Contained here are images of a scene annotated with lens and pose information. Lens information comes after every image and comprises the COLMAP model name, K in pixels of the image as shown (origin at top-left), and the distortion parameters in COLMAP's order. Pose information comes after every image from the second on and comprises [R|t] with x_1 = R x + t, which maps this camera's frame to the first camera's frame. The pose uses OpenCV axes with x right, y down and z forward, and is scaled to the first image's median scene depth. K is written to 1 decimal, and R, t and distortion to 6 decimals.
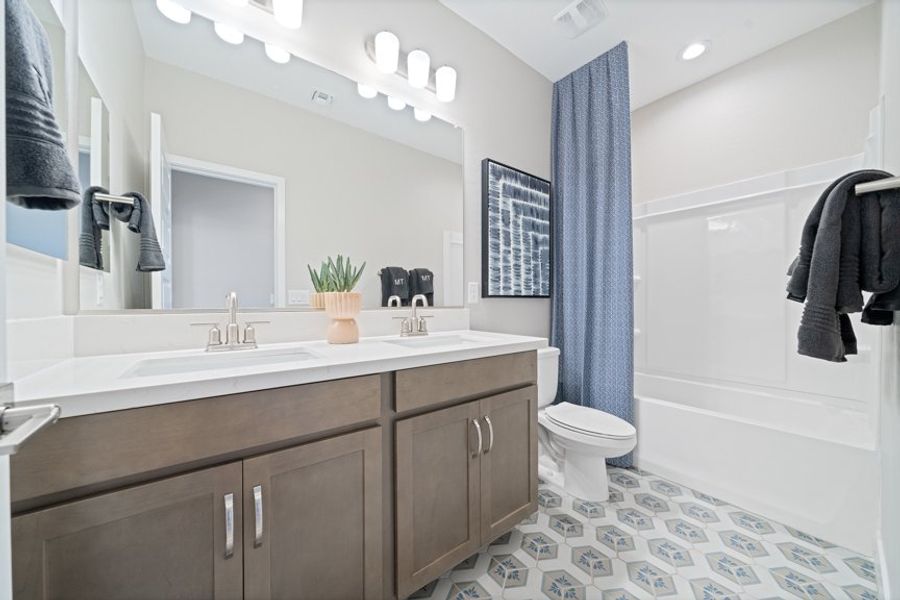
lens RADIAL K [[320.8, 0, 447.6], [0, 320.8, 302.9], [0, 0, 1]] dist [-0.000866, -0.000106]
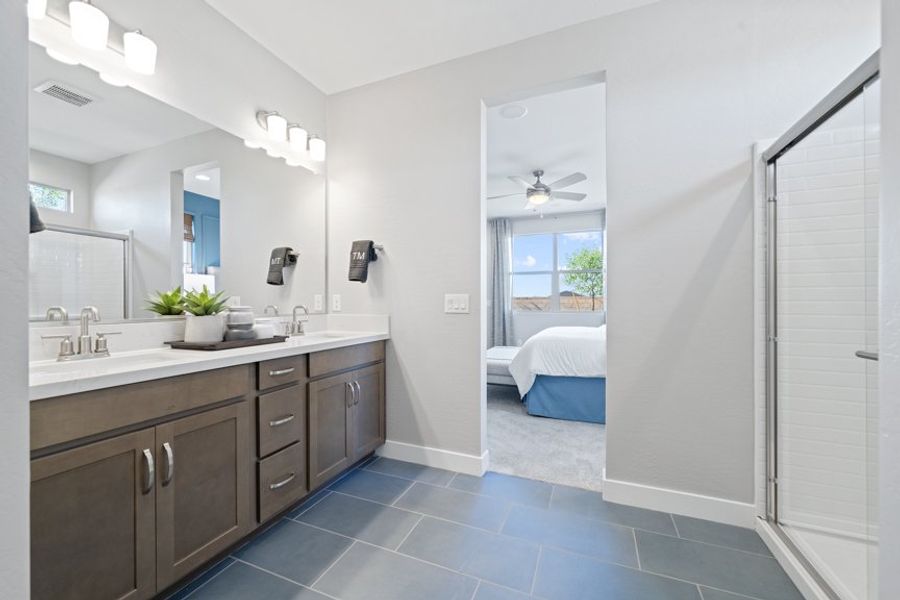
lens RADIAL K [[333.2, 0, 450.0], [0, 333.2, 300.0], [0, 0, 1]] dist [-0.000619, -0.000156]
pose [[0.840868, 0.006565, 0.541200, -0.253617], [-0.002322, 0.999961, -0.008521, -0.059389], [-0.541235, 0.005908, 0.840851, -0.765920]]
